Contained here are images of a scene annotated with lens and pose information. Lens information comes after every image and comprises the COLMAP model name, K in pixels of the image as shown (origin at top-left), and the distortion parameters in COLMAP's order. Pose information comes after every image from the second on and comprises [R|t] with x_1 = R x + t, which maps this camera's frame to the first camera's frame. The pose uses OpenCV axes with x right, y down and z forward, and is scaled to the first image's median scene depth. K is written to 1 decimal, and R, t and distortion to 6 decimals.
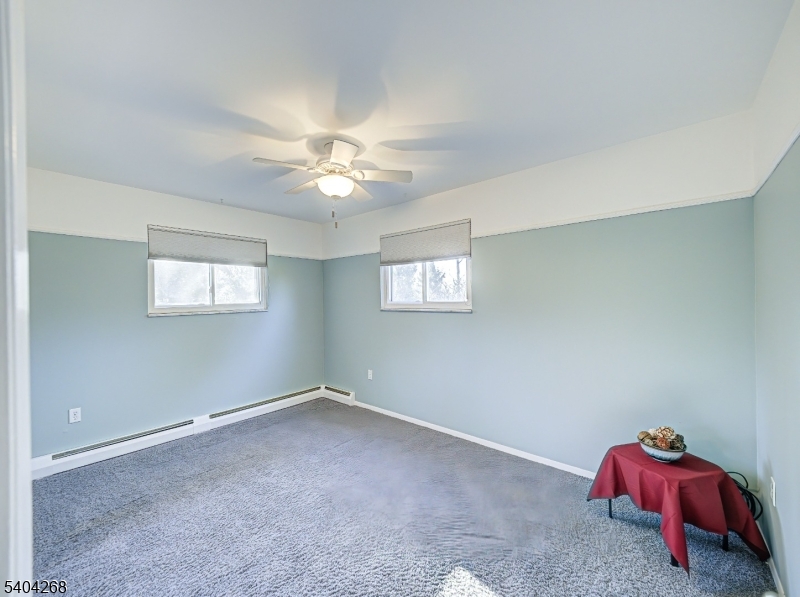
lens RADIAL K [[324.6, 0, 390.6], [0, 324.6, 292.5], [0, 0, 1]] dist [0.000029, -0.000003]
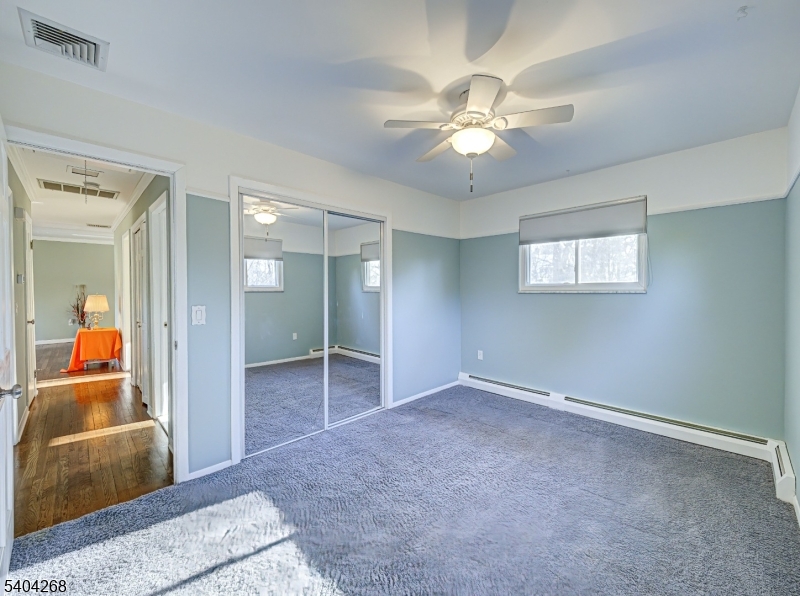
lens RADIAL K [[324.6, 0, 390.6], [0, 324.6, 292.0], [0, 0, 1]] dist [0.000029, -0.000003]
pose [[-0.041626, 0.042111, -0.998245, 0.454345], [0.019307, 0.998959, 0.041336, 0.012457], [0.998947, -0.017552, -0.042395, 0.547188]]
